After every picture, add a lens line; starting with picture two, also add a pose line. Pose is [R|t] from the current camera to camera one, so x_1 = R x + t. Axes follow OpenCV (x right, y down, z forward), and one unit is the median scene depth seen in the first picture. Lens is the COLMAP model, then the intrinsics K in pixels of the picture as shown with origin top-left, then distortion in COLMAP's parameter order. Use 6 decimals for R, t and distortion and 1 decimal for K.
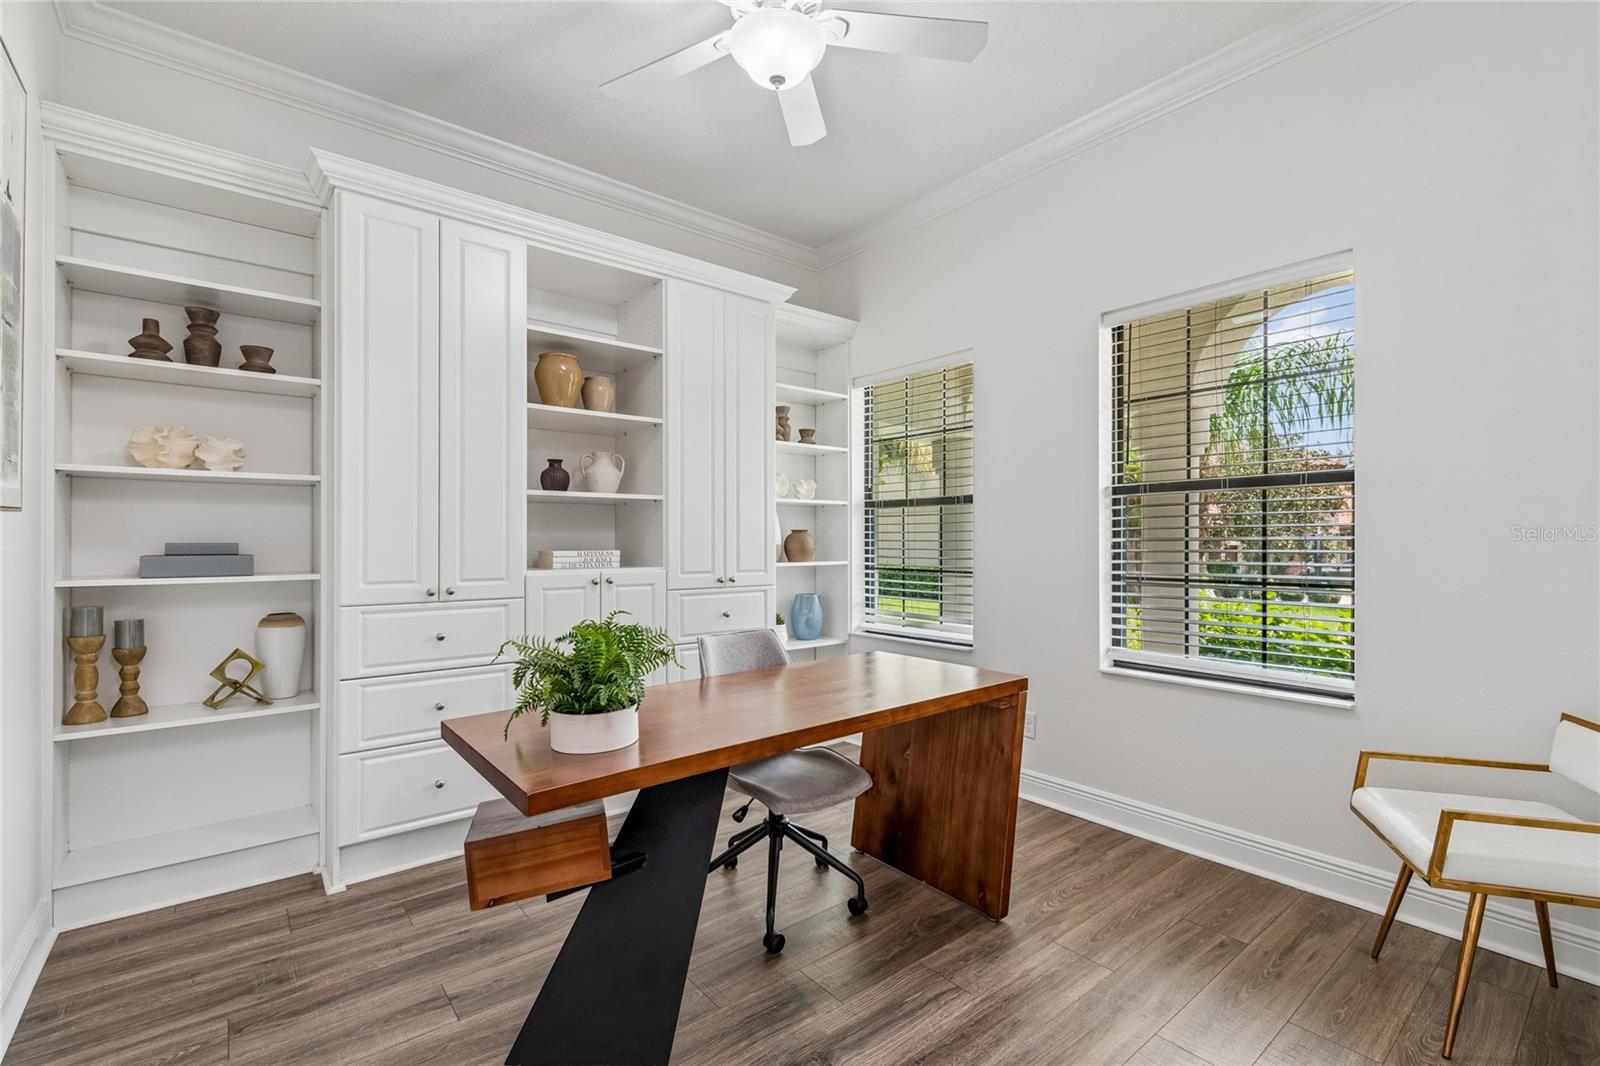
lens RADIAL K [[705.5, 0, 808.4], [0, 705.5, 534.5], [0, 0, 1]] dist [0.000767, -0.000029]
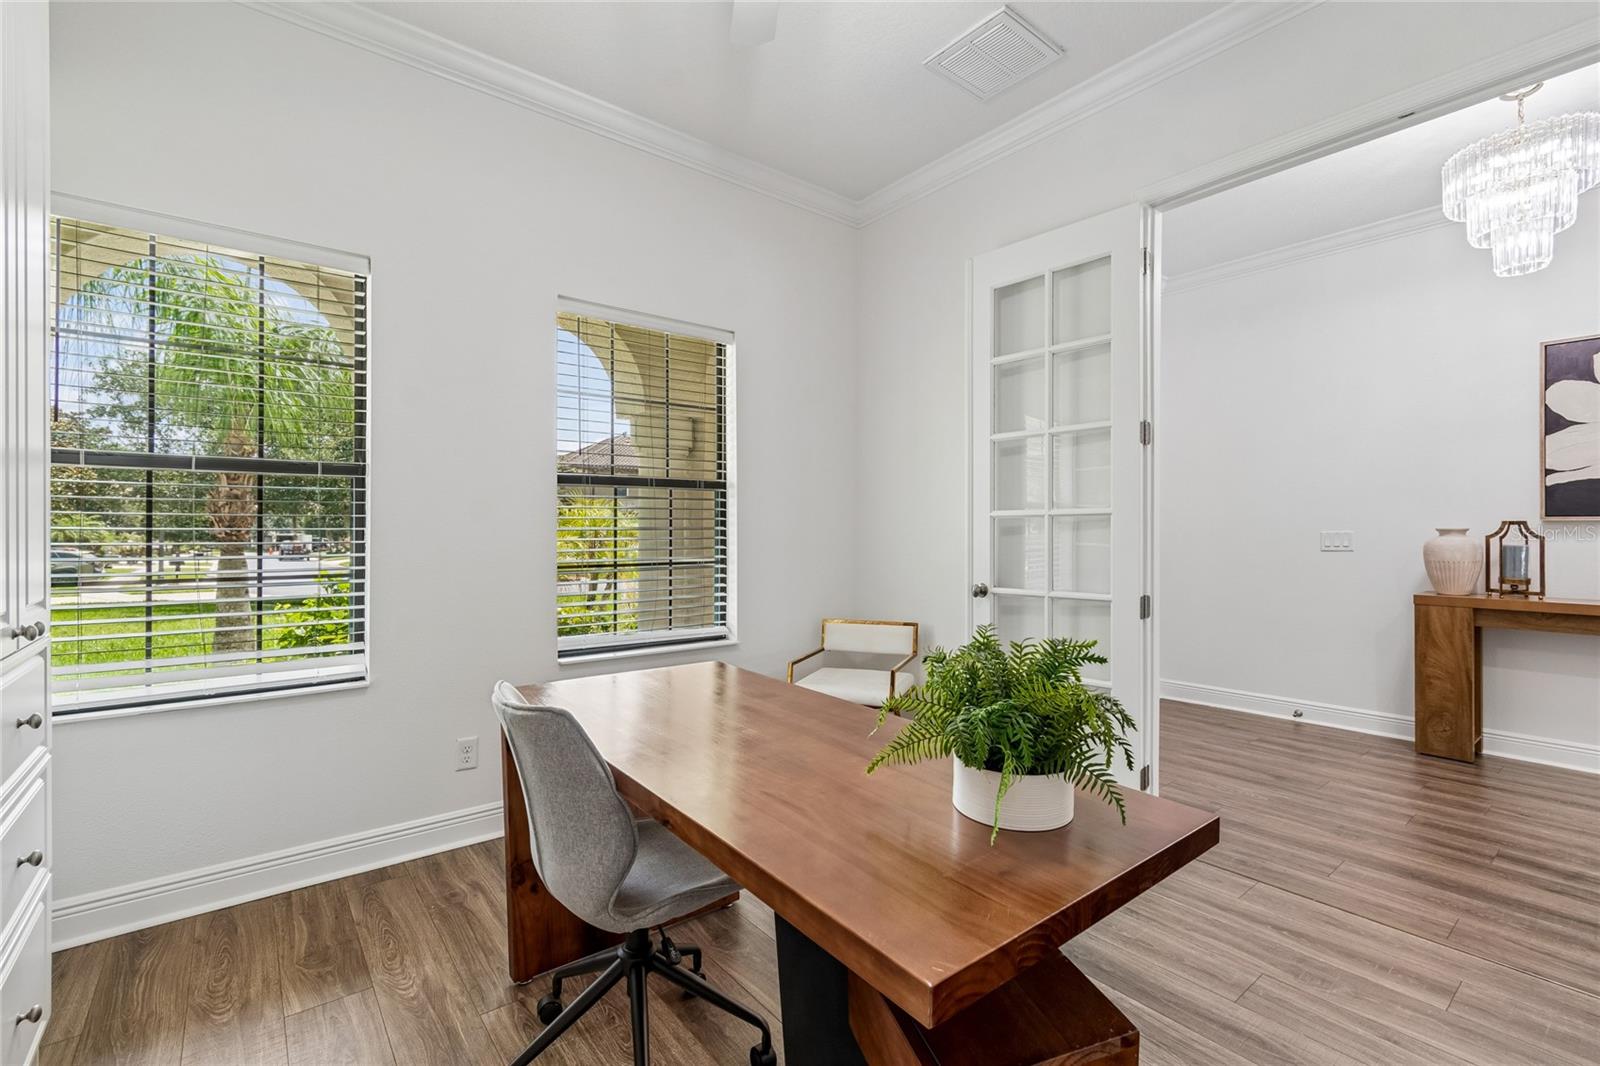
lens RADIAL K [[705.5, 0, 808.4], [0, 705.5, 534.5], [0, 0, 1]] dist [0.000767, -0.000029]
pose [[0.016989, -0.004381, 0.999846, -0.557609], [-0.007068, 0.999965, 0.004502, 0.008915], [-0.999831, -0.007144, 0.016958, 0.645201]]
